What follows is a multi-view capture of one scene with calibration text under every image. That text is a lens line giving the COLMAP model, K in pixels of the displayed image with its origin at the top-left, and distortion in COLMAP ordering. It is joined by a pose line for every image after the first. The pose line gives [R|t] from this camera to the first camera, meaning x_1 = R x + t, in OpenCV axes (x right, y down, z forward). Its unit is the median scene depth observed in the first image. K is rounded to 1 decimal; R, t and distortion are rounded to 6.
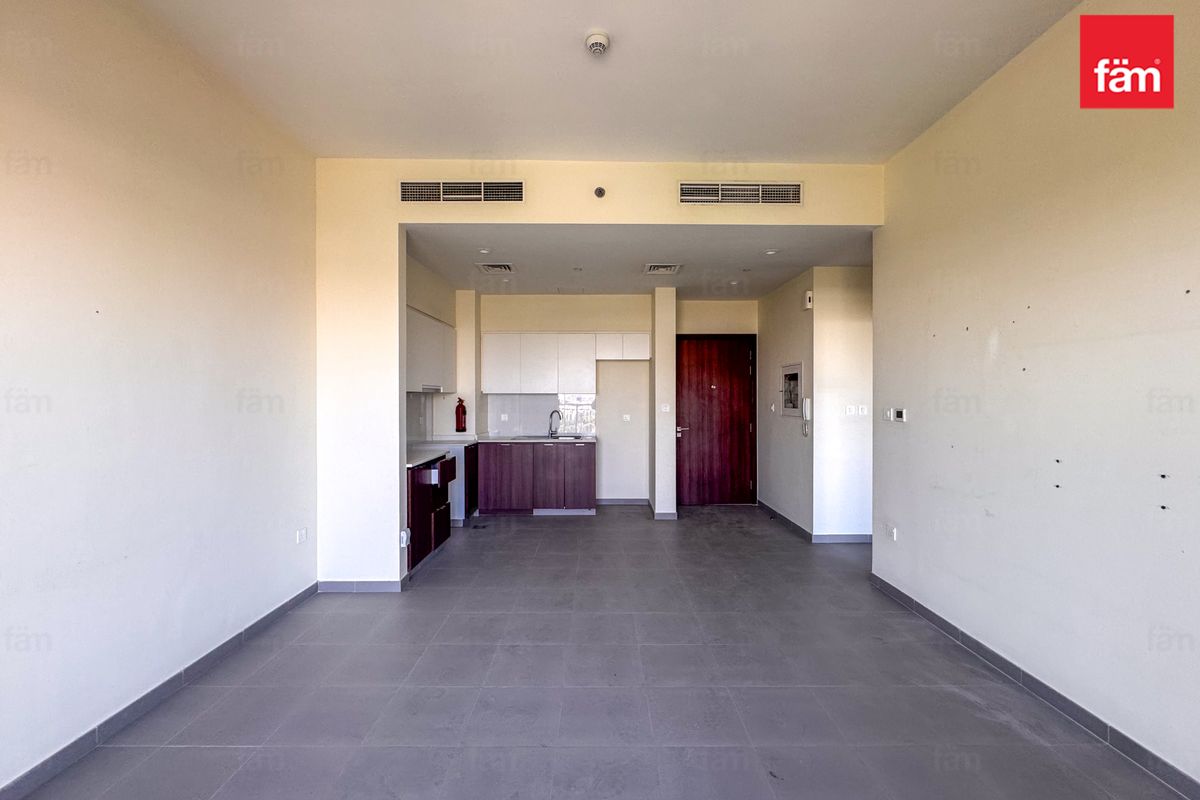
lens RADIAL K [[488.6, 0, 601.6], [0, 488.6, 397.1], [0, 0, 1]] dist [-0.002861, 0.000677]
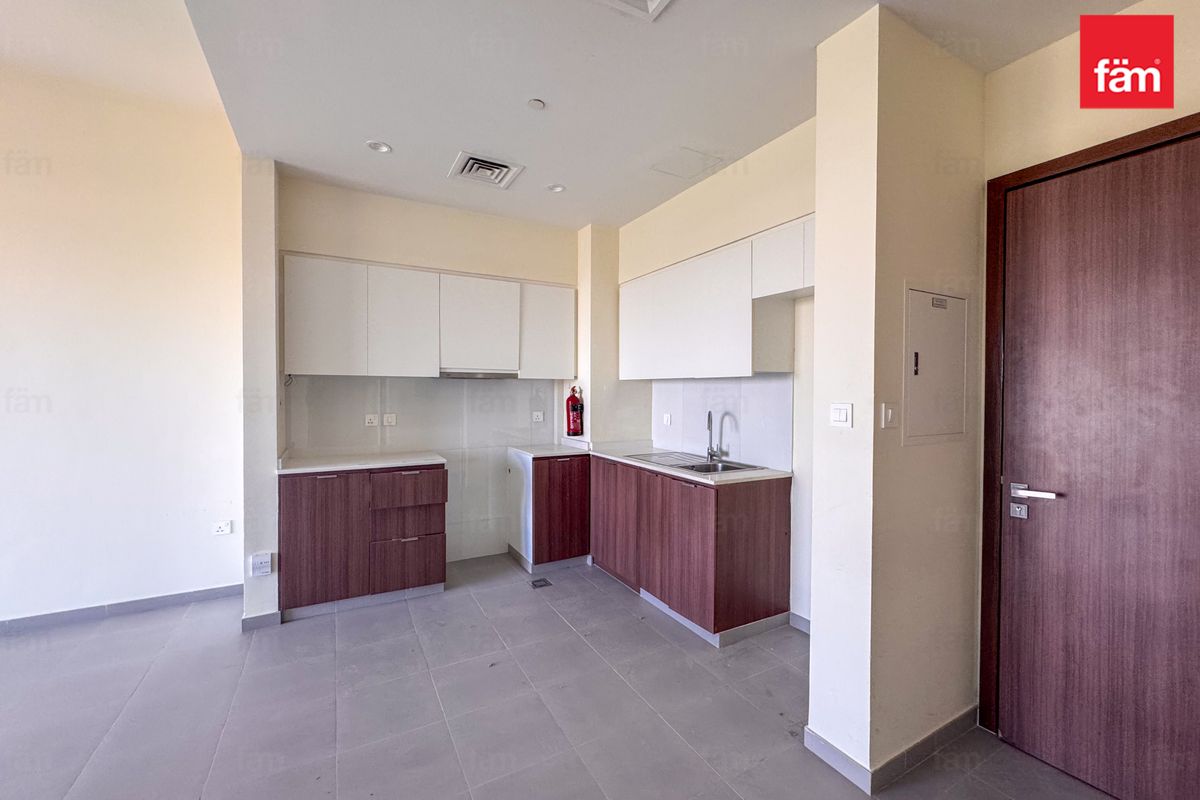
lens RADIAL K [[488.6, 0, 580.1], [0, 488.6, 395.5], [0, 0, 1]] dist [-0.002861, 0.000677]
pose [[0.463402, 0.013786, -0.886041, 0.343822], [-0.006235, 0.999905, 0.012297, 0.005891], [0.886126, -0.000174, 0.463444, 0.729231]]
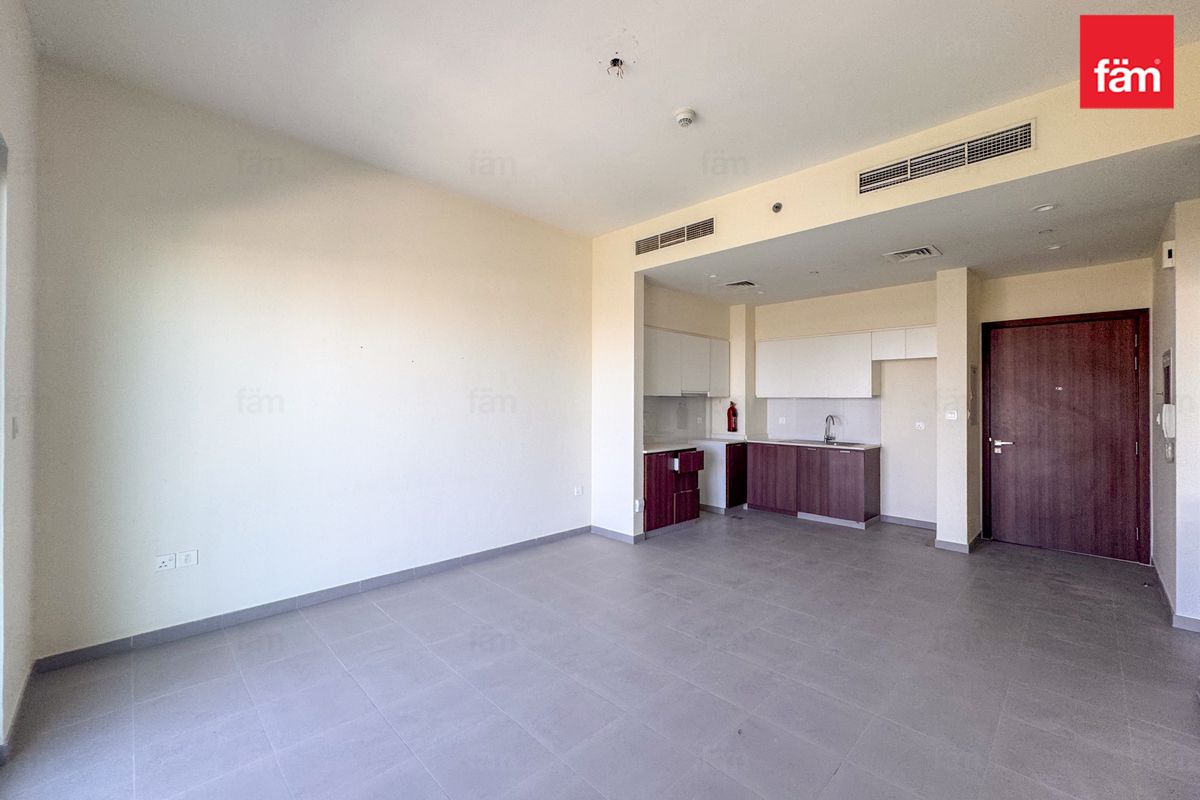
lens RADIAL K [[488.6, 0, 589.6], [0, 488.6, 397.2], [0, 0, 1]] dist [-0.002861, 0.000677]
pose [[0.685984, -0.001487, -0.727615, 0.323753], [-0.006417, 0.999947, -0.008094, 0.002552], [0.727588, 0.010221, 0.685938, -0.013351]]
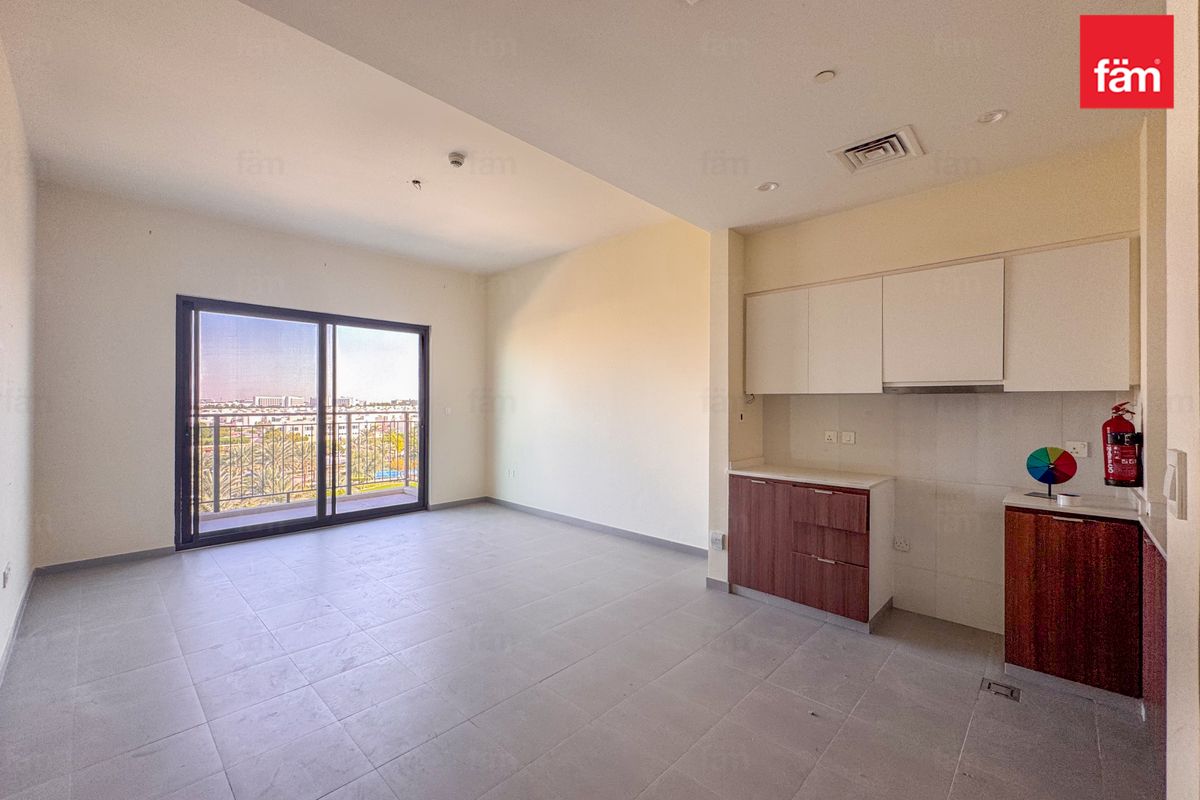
lens RADIAL K [[488.6, 0, 604.5], [0, 488.6, 396.0], [0, 0, 1]] dist [-0.002861, 0.000677]
pose [[-0.703316, -0.006402, -0.710848, 0.322401], [-0.000132, 0.999961, -0.008875, -0.000478], [0.710877, -0.006148, -0.703290, 1.034132]]
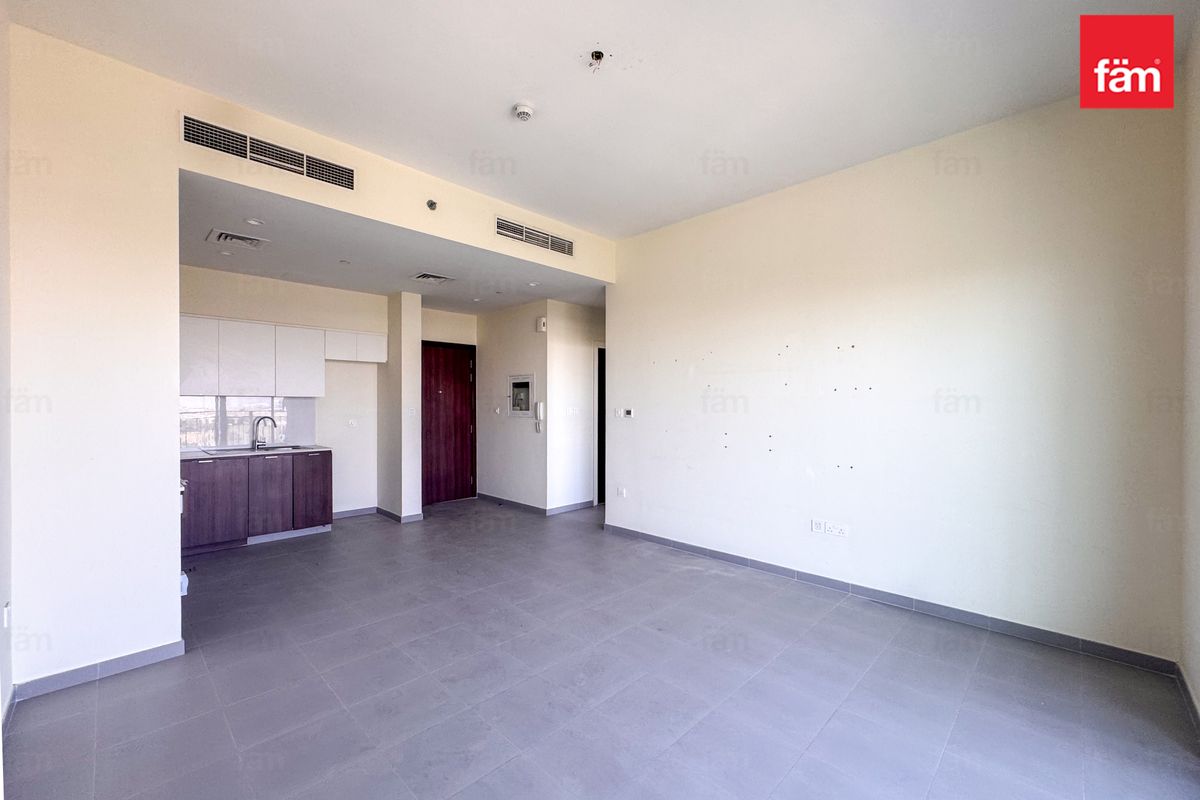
lens RADIAL K [[488.6, 0, 611.2], [0, 488.6, 405.7], [0, 0, 1]] dist [-0.002861, 0.000677]
pose [[0.690365, -0.002861, 0.723455, -0.329892], [-0.000326, 0.999991, 0.004266, 0.005090], [-0.723461, -0.003181, 0.690358, -0.003427]]
